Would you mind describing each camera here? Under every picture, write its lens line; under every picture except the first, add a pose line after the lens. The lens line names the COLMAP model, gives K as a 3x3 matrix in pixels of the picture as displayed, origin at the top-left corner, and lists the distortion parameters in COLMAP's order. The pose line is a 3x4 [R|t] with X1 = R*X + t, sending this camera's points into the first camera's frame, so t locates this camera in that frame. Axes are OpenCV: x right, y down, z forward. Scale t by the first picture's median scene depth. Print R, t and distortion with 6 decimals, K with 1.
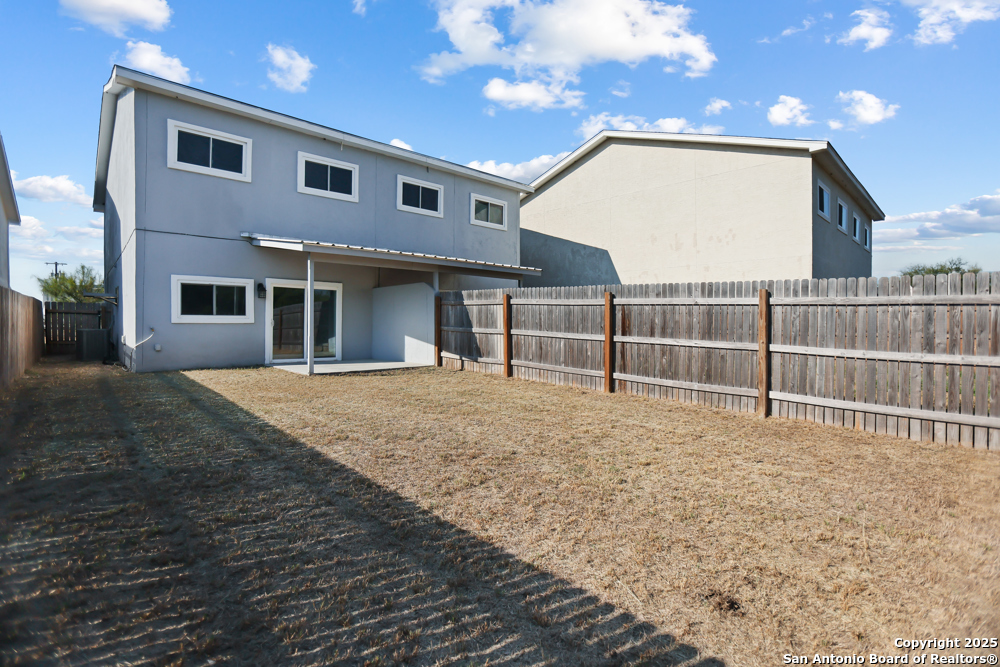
lens RADIAL K [[484.2, 0, 501.2], [0, 484.2, 331.1], [0, 0, 1]] dist [-0.071347, 0.029779]
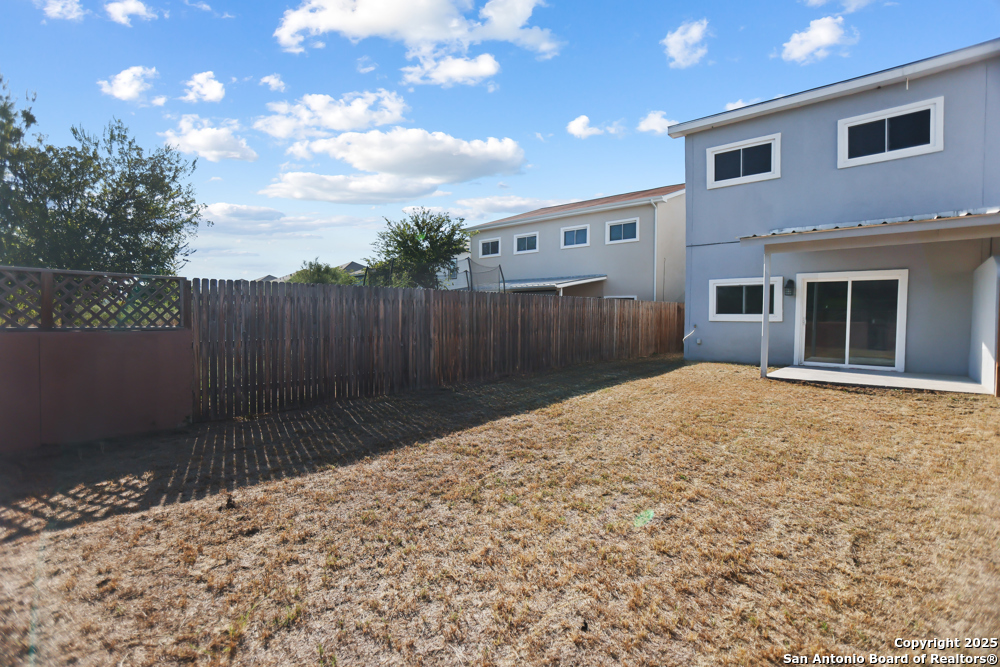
lens RADIAL K [[484.2, 0, 501.2], [0, 484.2, 331.1], [0, 0, 1]] dist [-0.071347, 0.029779]
pose [[0.029805, 0.019985, -0.999356, 0.436144], [-0.029306, 0.999388, 0.019111, 0.000616], [0.999126, 0.028717, 0.030372, 0.411017]]
